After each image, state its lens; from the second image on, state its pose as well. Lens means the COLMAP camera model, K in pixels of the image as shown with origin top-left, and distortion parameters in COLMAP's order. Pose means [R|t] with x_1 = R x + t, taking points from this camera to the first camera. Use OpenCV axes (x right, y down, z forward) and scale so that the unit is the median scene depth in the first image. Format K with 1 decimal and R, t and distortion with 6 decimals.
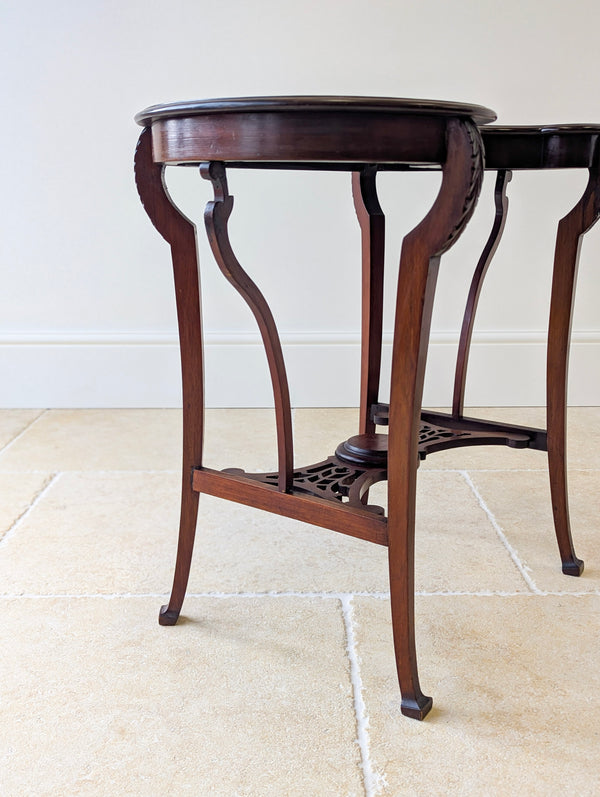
lens RADIAL K [[856.1, 0, 299.9], [0, 856.1, 394.3], [0, 0, 1]] dist [0.029659, 0.000000]
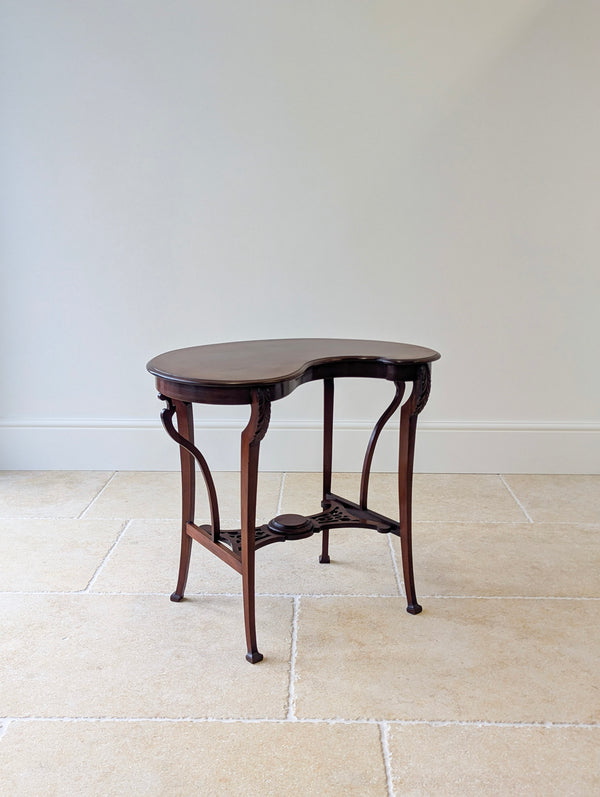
lens RADIAL K [[843.3, 0, 301.7], [0, 843.3, 405.7], [0, 0, 1]] dist [0.037605, 0.000000]
pose [[0.999613, 0.009111, -0.026299, 0.119013], [-0.009452, 0.999872, -0.012871, -0.162307], [0.026179, 0.013115, 0.999571, -0.885741]]
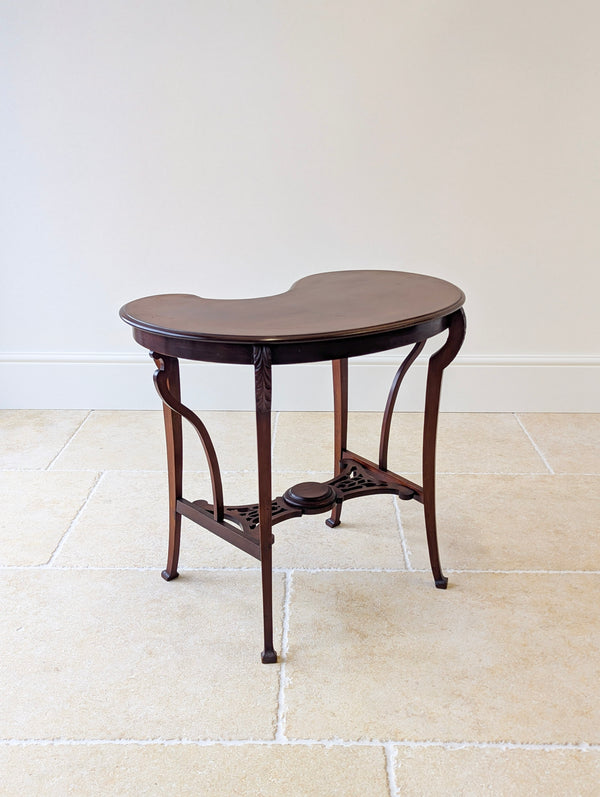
lens RADIAL K [[843.3, 0, 306.7], [0, 843.3, 396.4], [0, 0, 1]] dist [0.037605, 0.000000]
pose [[0.999789, 0.009414, -0.018274, 0.123814], [-0.007736, 0.995928, 0.089814, -0.254873], [0.019045, -0.089654, 0.995791, -0.594823]]
